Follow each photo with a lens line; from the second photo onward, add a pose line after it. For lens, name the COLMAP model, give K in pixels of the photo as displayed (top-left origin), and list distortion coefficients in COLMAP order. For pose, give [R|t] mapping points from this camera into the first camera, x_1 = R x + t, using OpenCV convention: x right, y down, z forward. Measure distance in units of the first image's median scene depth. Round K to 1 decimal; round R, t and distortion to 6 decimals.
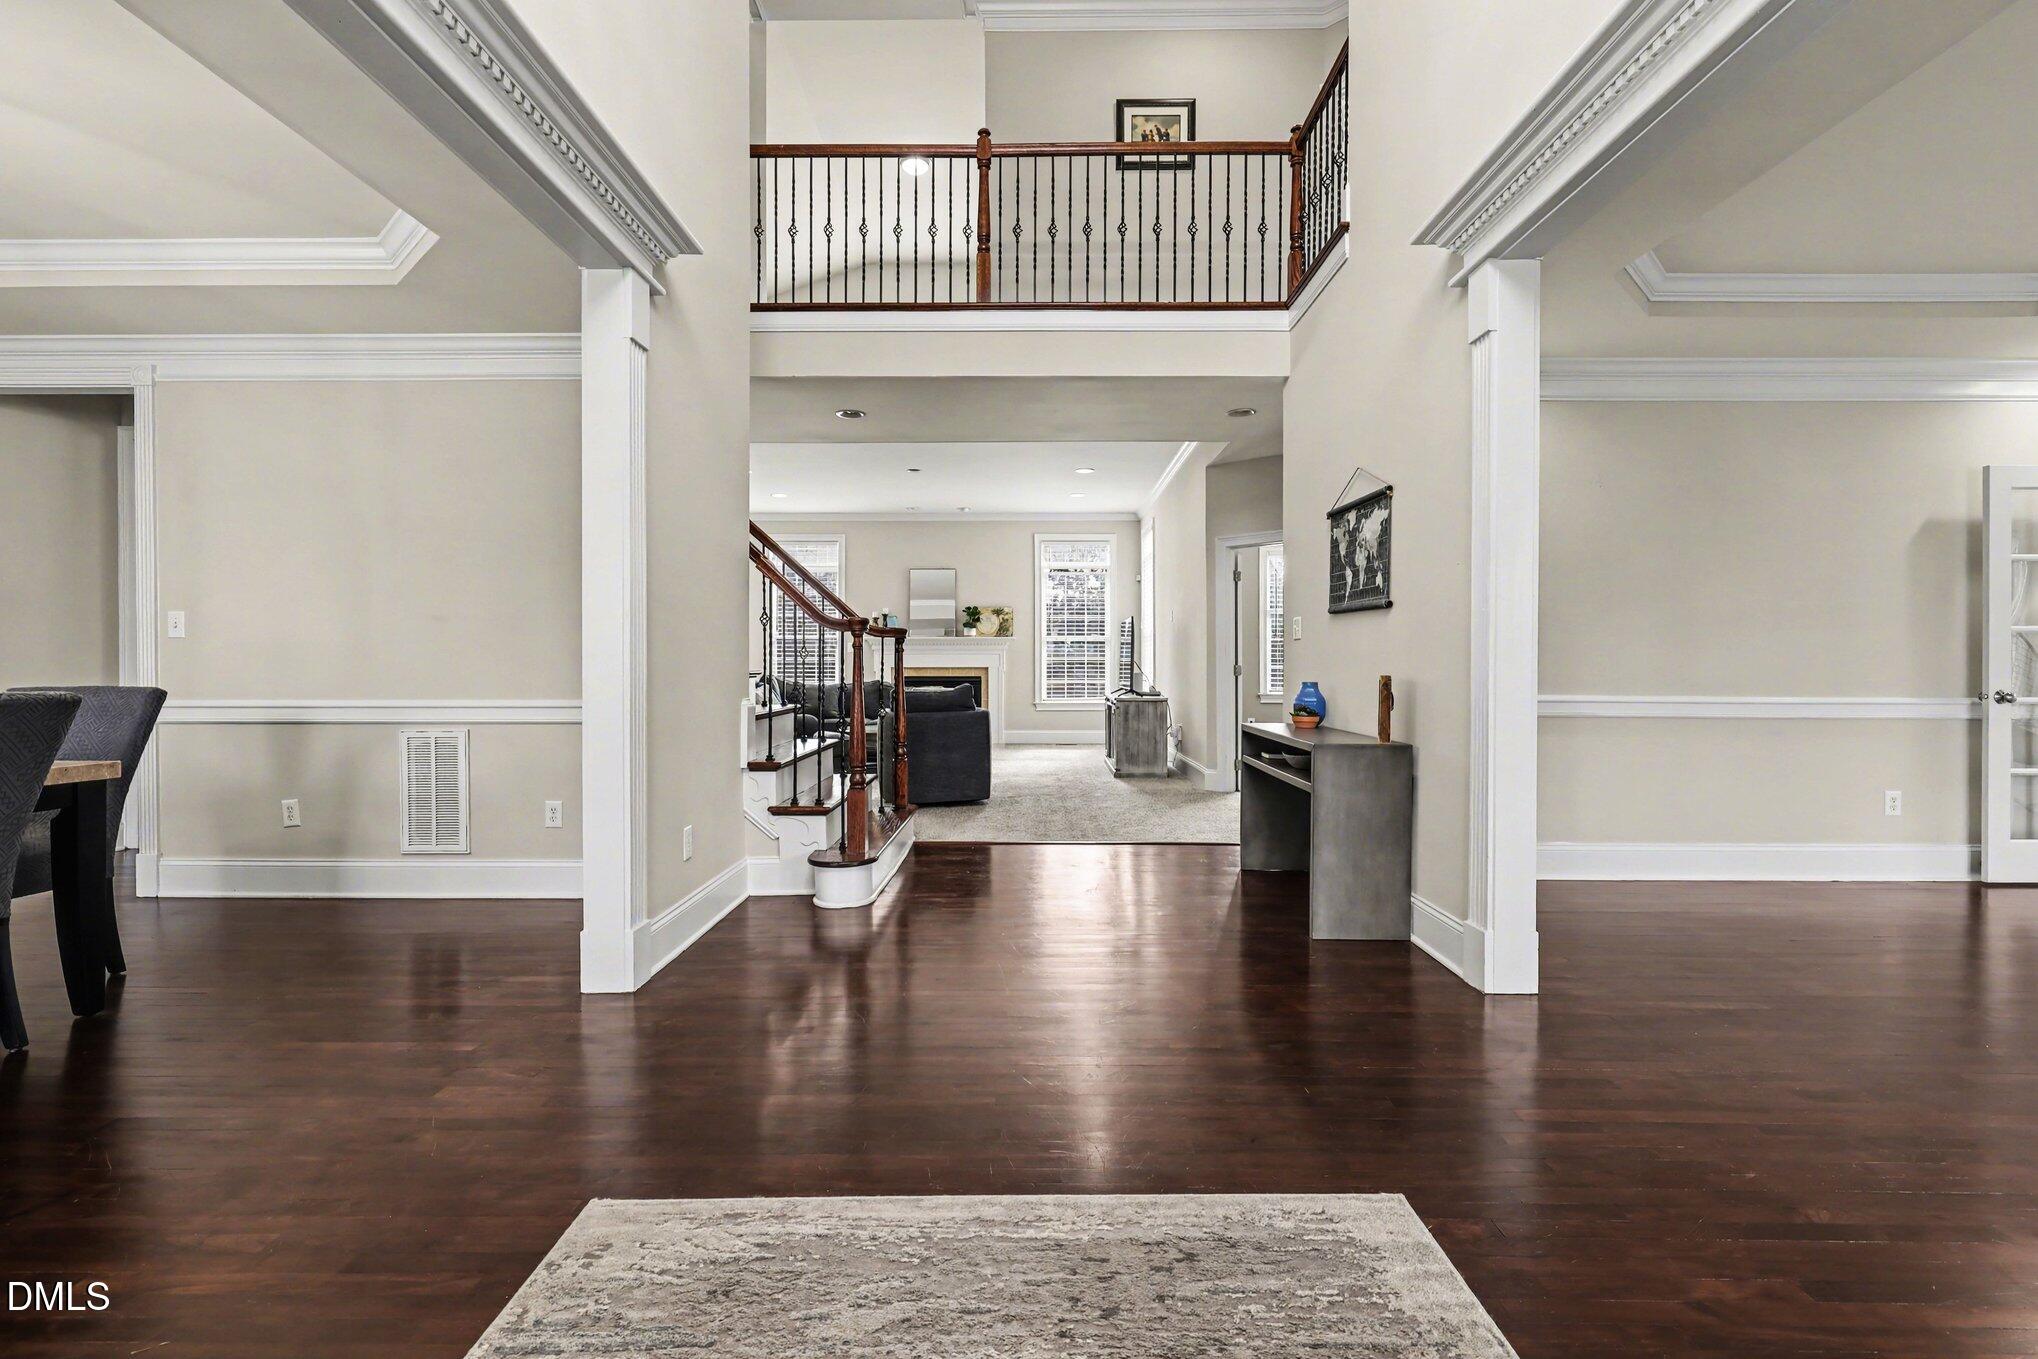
lens RADIAL K [[913.7, 0, 1023.7], [0, 913.7, 661.6], [0, 0, 1]] dist [0.024103, 0.000124]
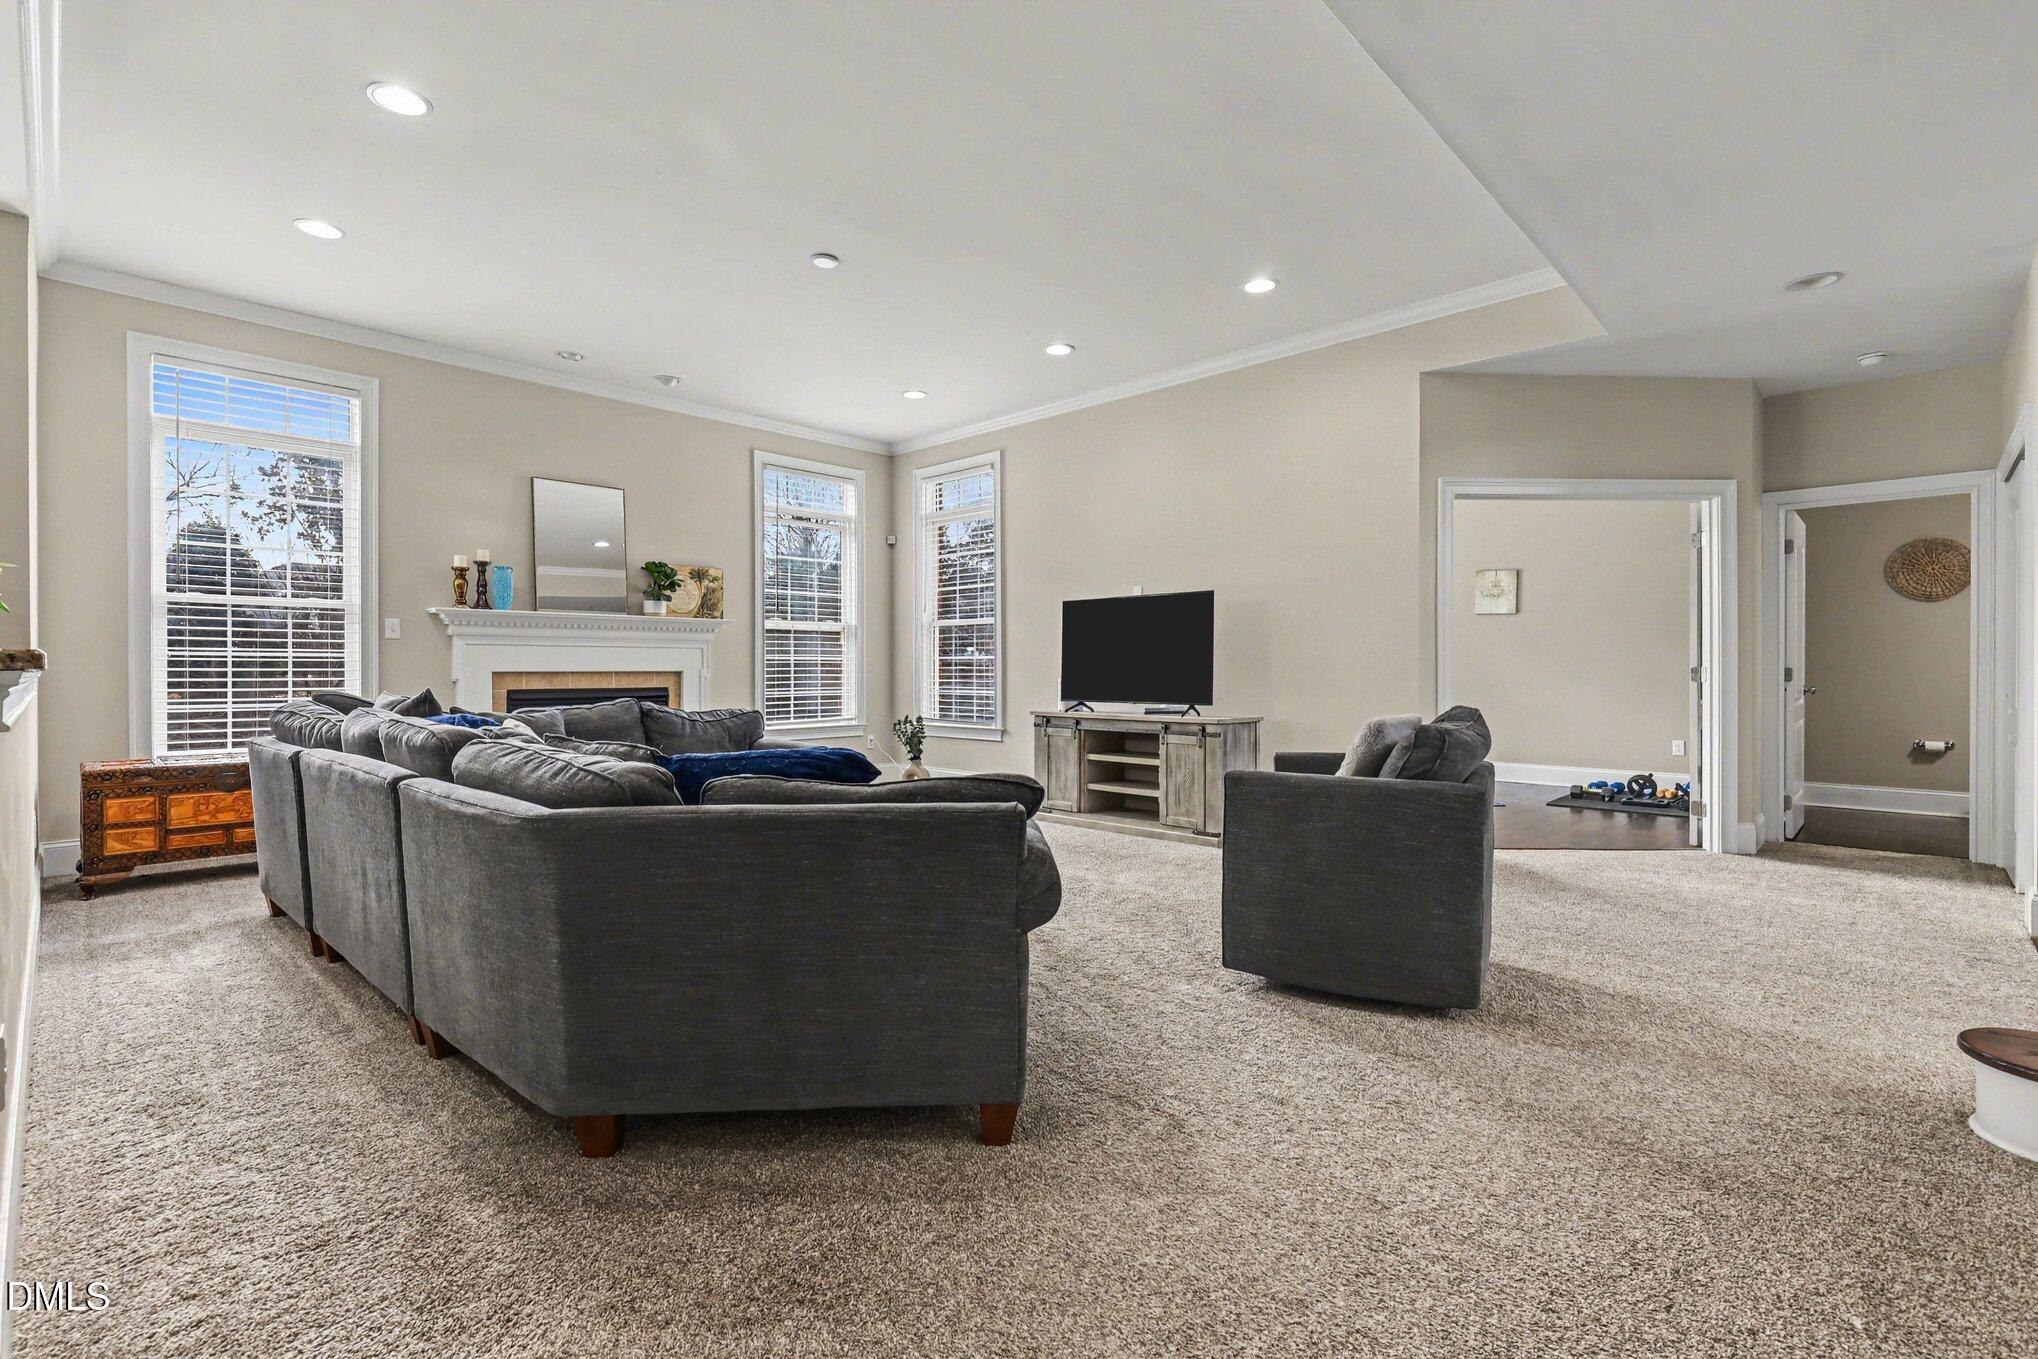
lens RADIAL K [[913.7, 0, 1023.7], [0, 913.7, 661.6], [0, 0, 1]] dist [0.024103, 0.000124]
pose [[0.683738, 0.000372, 0.729728, -0.306383], [0.000393, 1.000000, -0.000879, 0.000384], [-0.729728, 0.000888, 0.683737, 0.462729]]
